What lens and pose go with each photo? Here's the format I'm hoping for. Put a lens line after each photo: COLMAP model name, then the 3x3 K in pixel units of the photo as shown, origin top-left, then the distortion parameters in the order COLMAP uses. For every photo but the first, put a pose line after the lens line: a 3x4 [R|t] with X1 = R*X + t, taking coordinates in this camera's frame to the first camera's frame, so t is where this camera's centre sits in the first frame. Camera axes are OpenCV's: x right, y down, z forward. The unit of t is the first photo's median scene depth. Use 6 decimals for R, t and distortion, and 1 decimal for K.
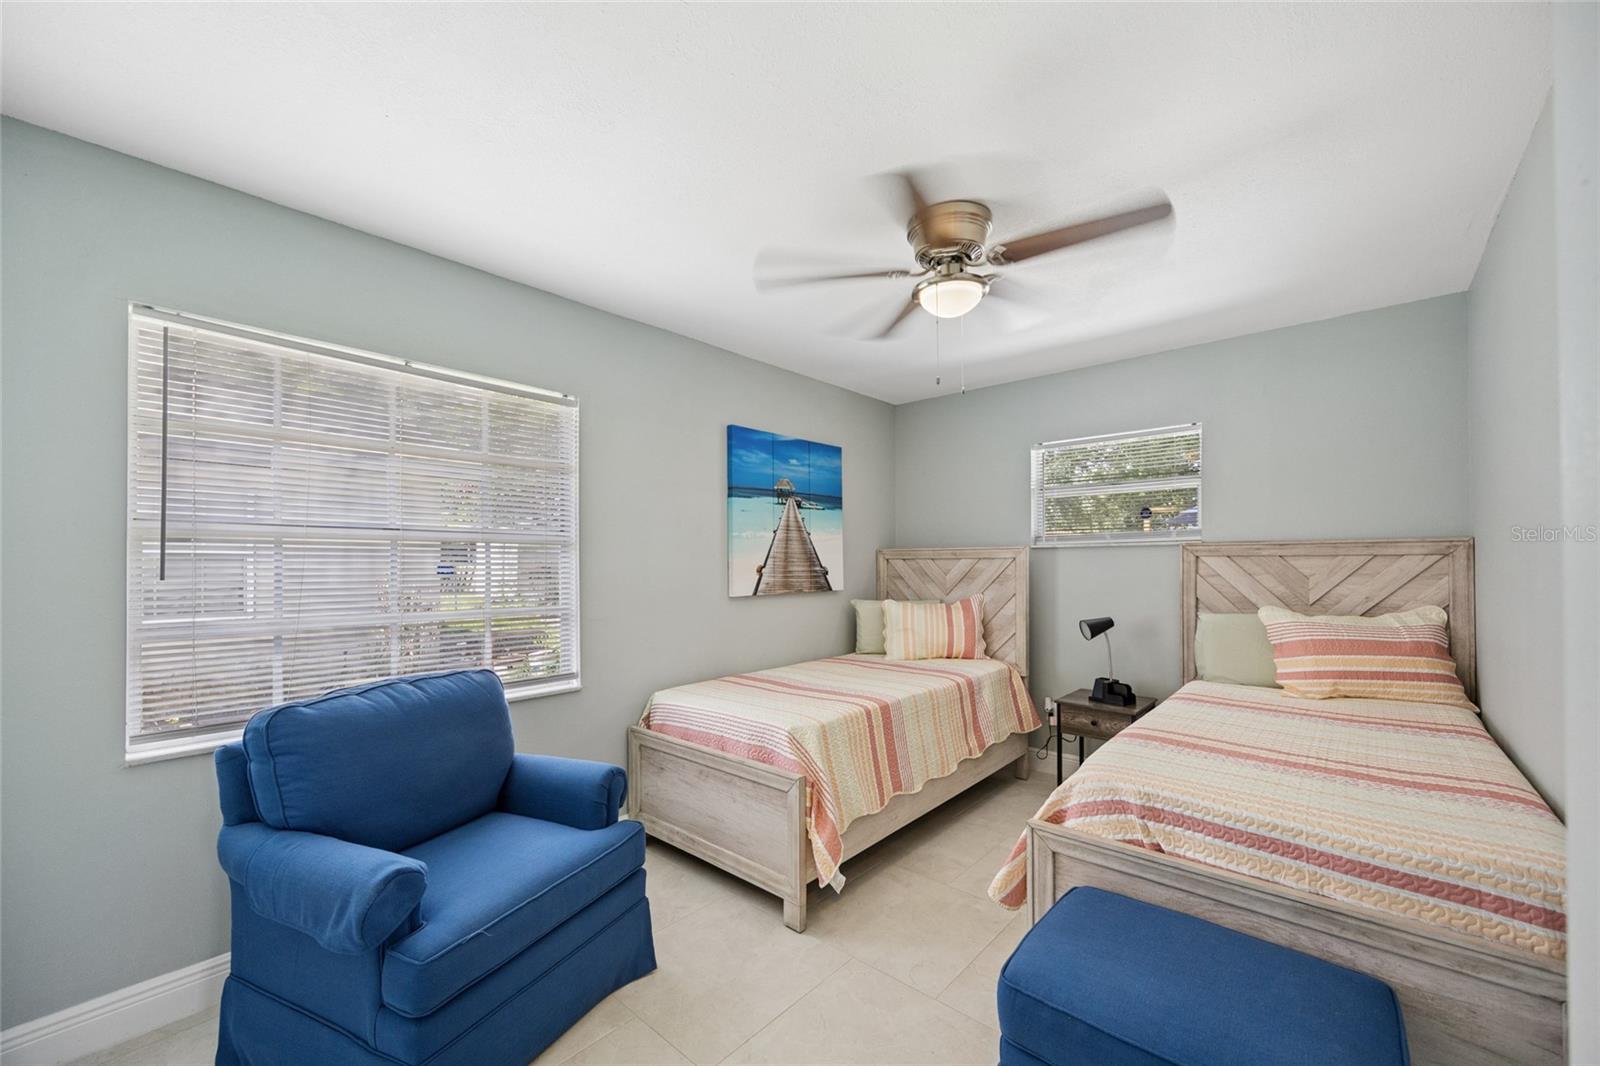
lens RADIAL K [[623.7, 0, 802.8], [0, 623.7, 549.7], [0, 0, 1]] dist [0.000353, -0.000357]
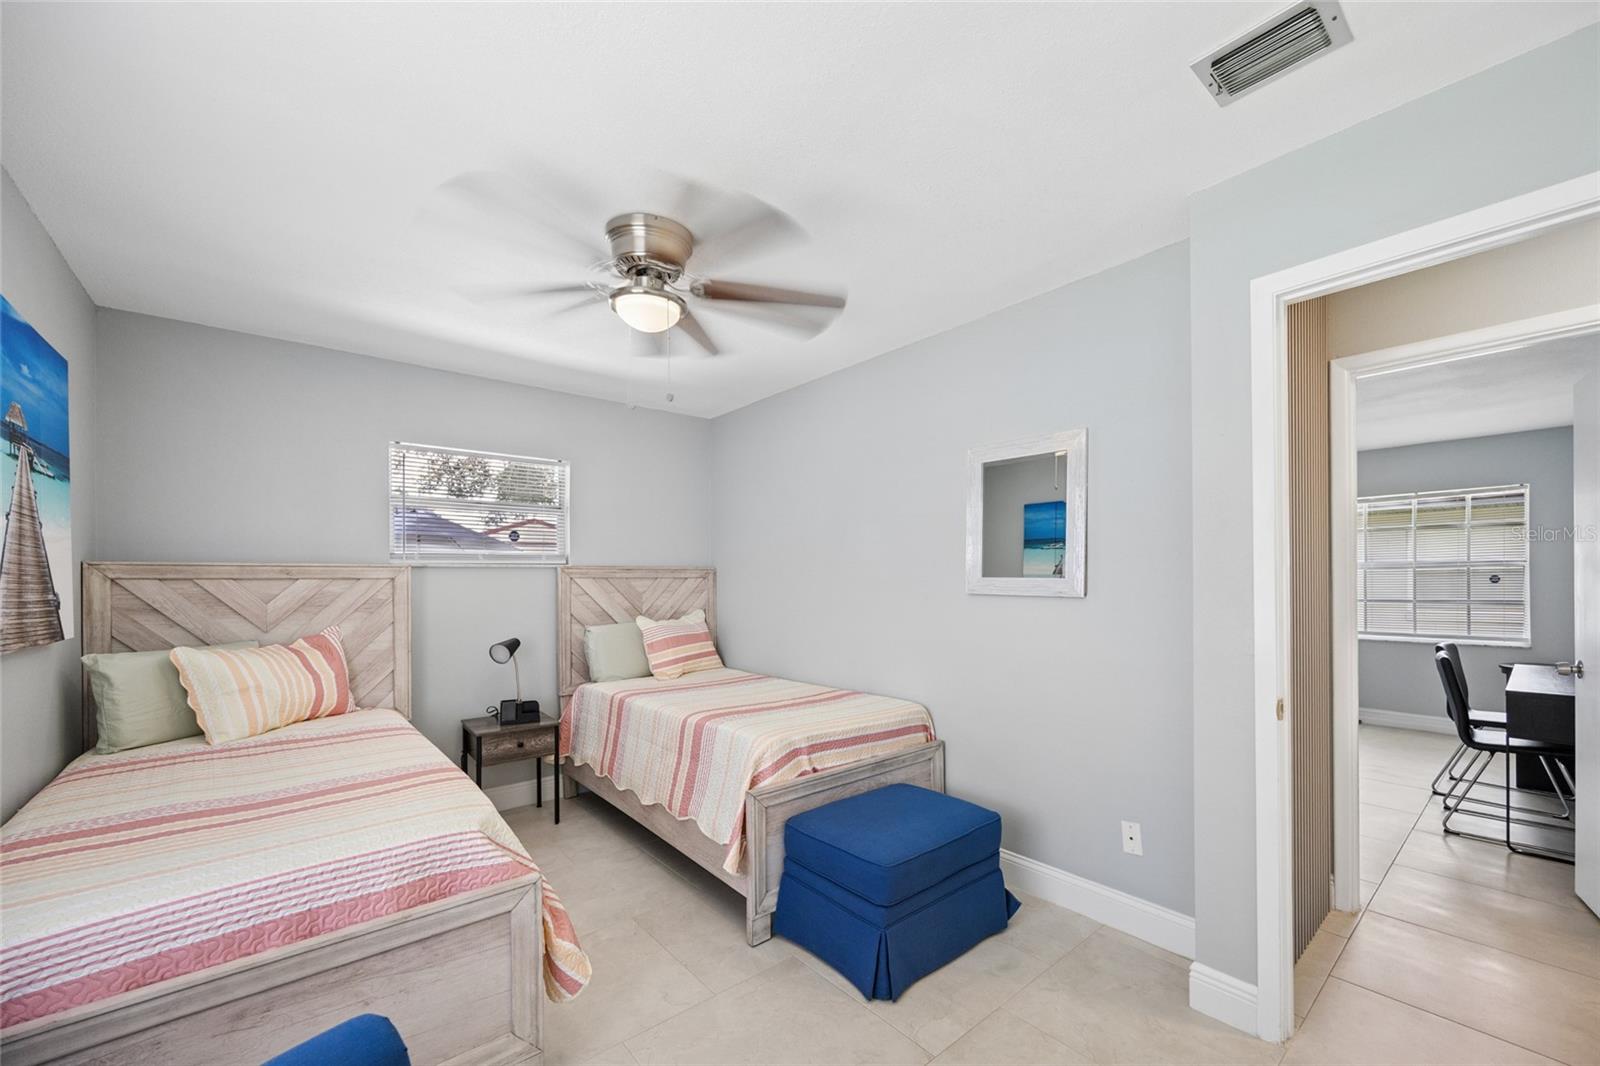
lens RADIAL K [[623.7, 0, 829.7], [0, 623.7, 581.6], [0, 0, 1]] dist [0.000353, -0.000357]
pose [[0.134287, 0.003217, 0.990937, -0.522076], [-0.012917, 0.999915, -0.001496, 0.014778], [-0.990858, -0.012599, 0.134317, 0.438082]]
